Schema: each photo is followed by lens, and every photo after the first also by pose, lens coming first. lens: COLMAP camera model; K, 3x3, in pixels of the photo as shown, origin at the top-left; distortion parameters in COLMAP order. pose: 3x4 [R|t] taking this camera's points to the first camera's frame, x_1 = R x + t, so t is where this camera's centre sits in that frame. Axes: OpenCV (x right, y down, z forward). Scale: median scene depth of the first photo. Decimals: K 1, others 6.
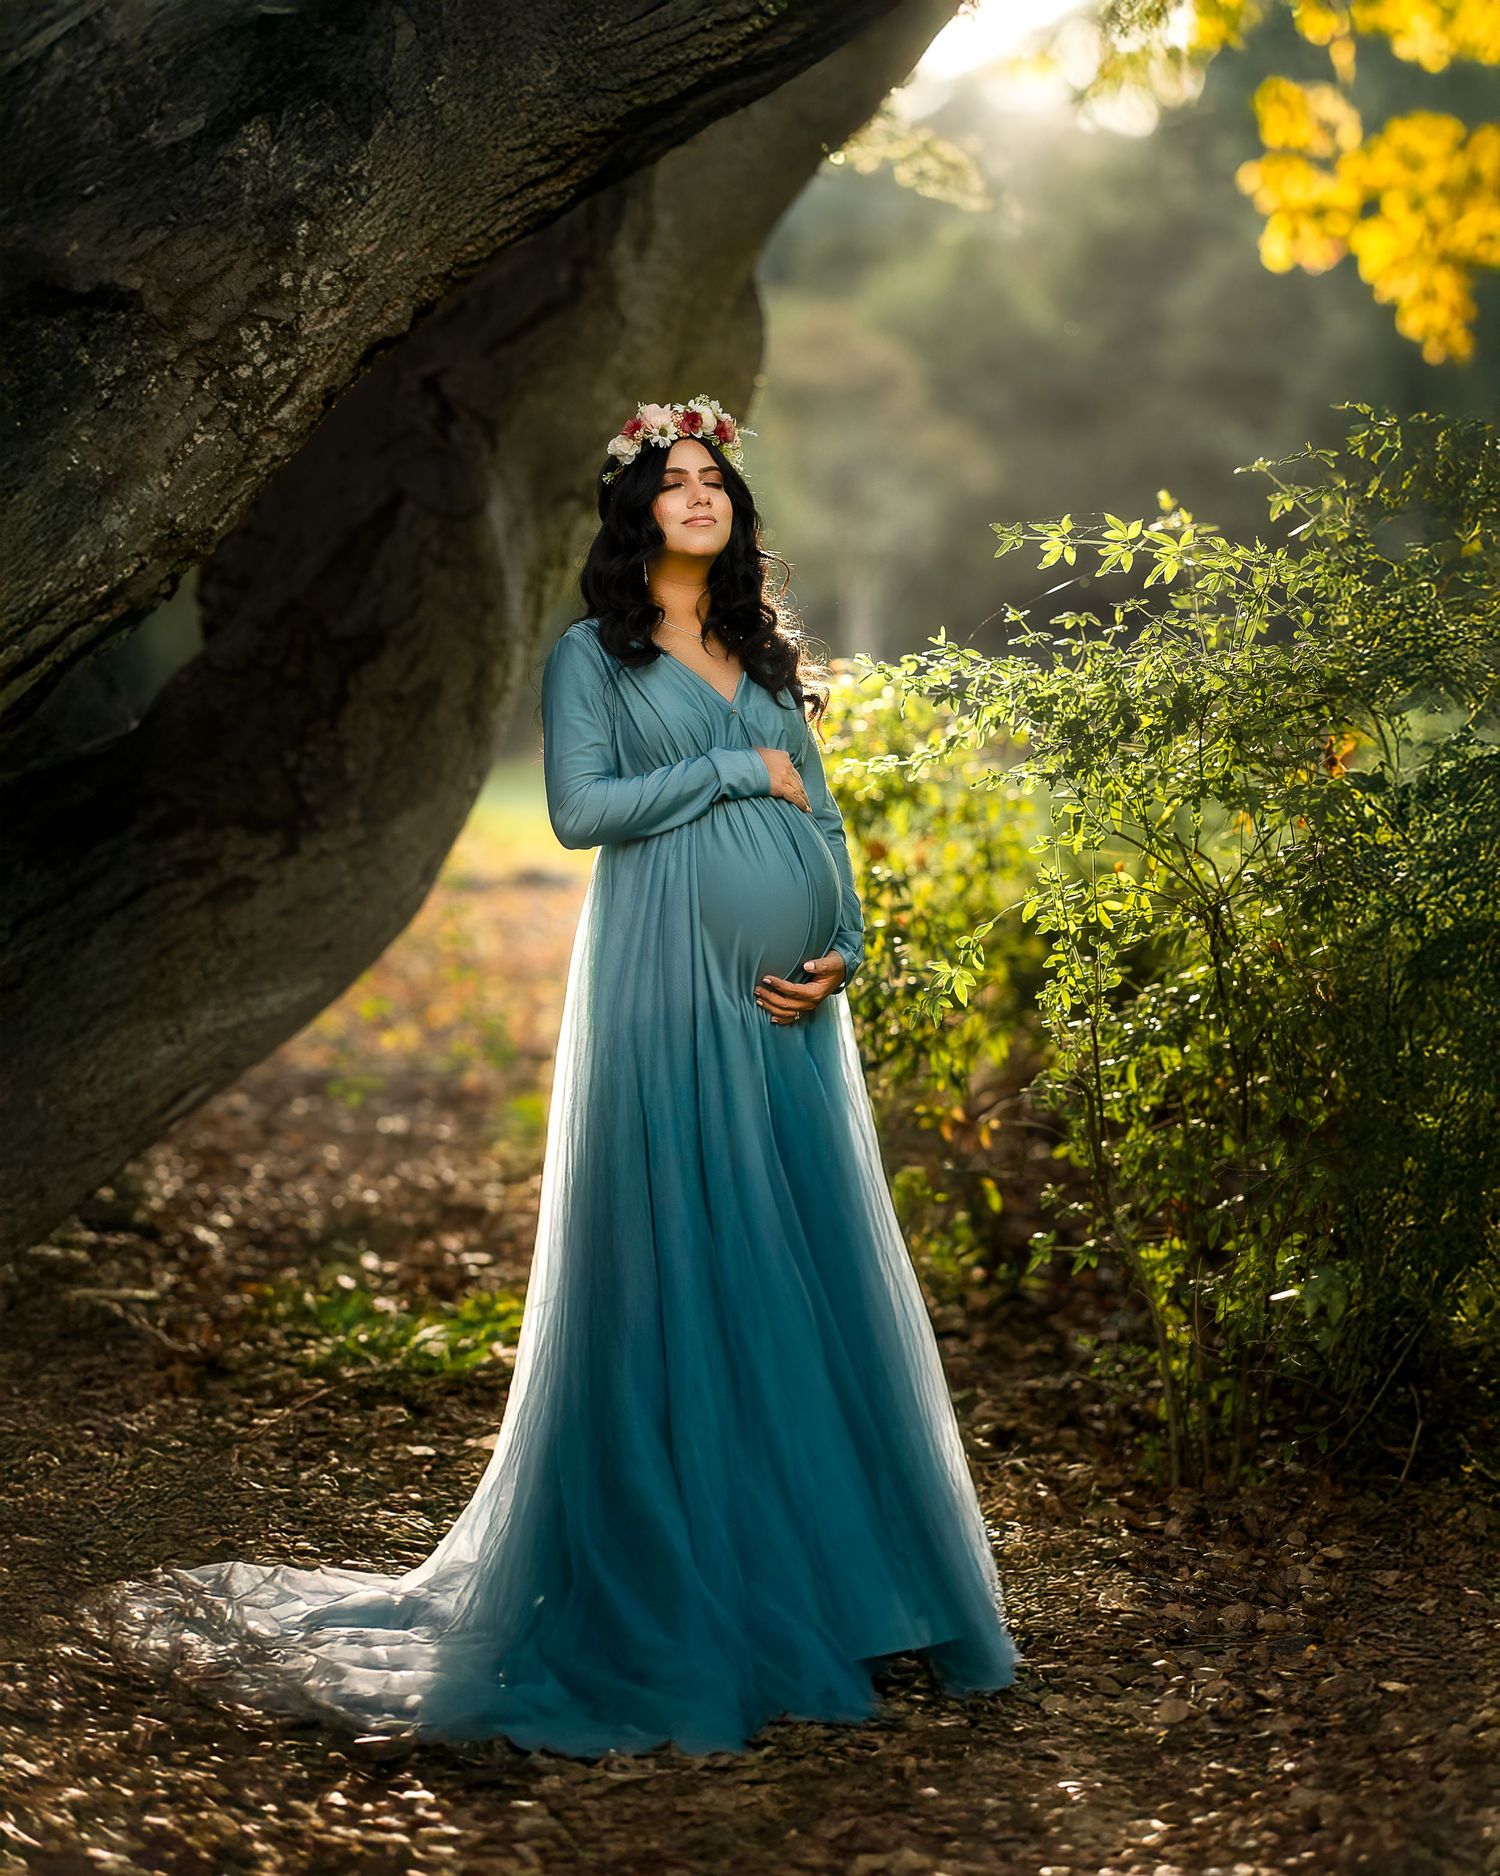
lens RADIAL K [[4635.9, 0, 749.5], [0, 4635.9, 869.2], [0, 0, 1]] dist [-0.039278, 0.063599]
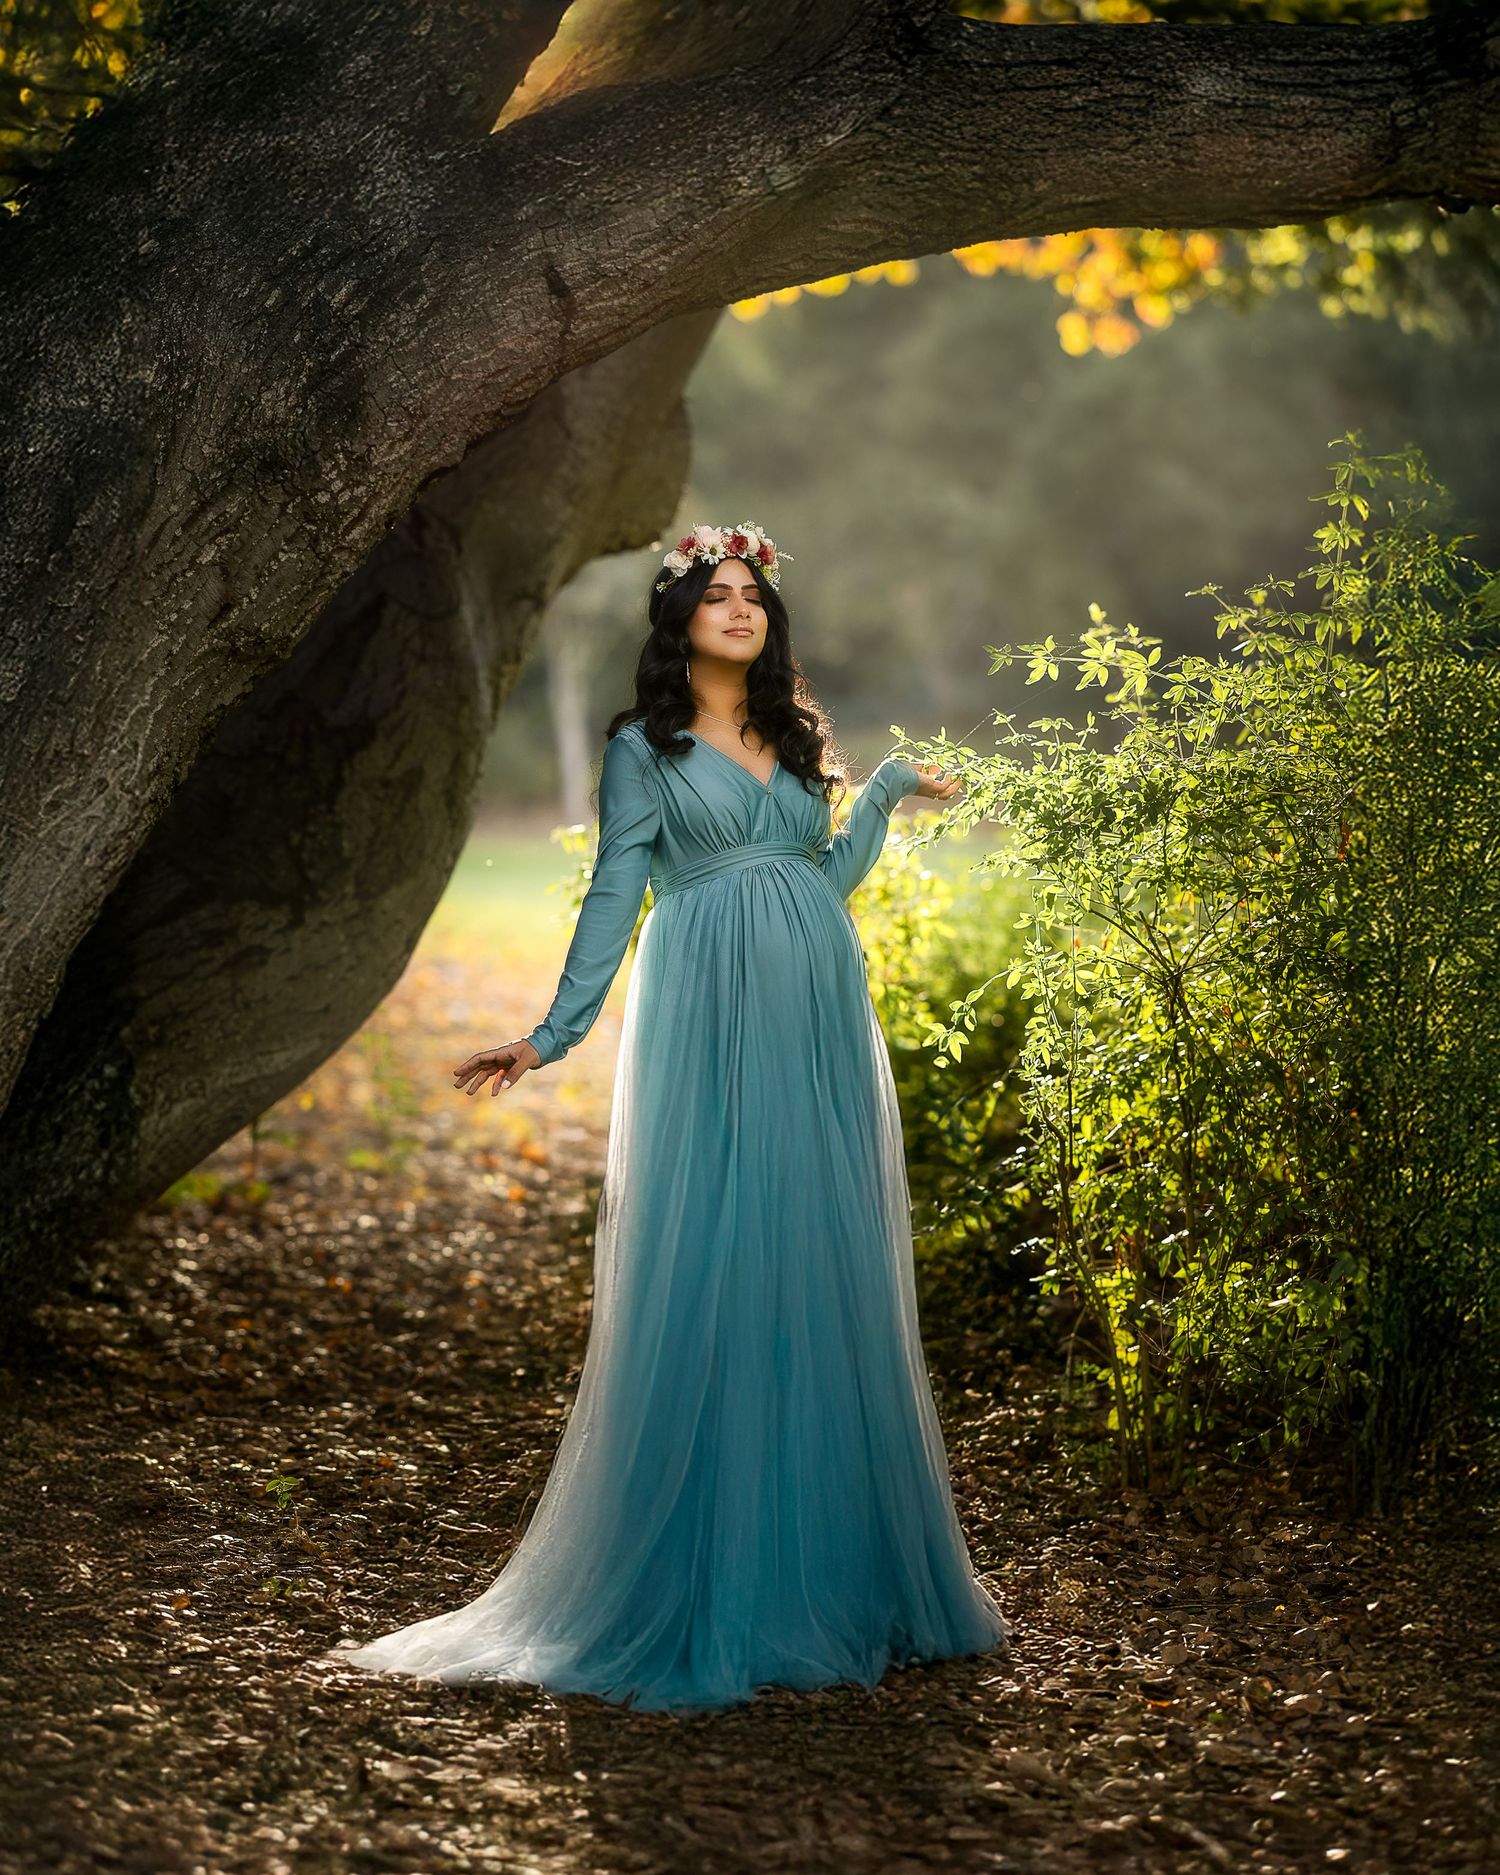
lens RADIAL K [[4755.2, 0, 793.0], [0, 4755.2, 986.2], [0, 0, 1]] dist [-0.028687, 0.194389]
pose [[0.997869, 0.005029, 0.065053, -0.068696], [-0.005594, 0.999948, 0.008500, 0.001139], [-0.065007, -0.008846, 0.997846, -0.162627]]
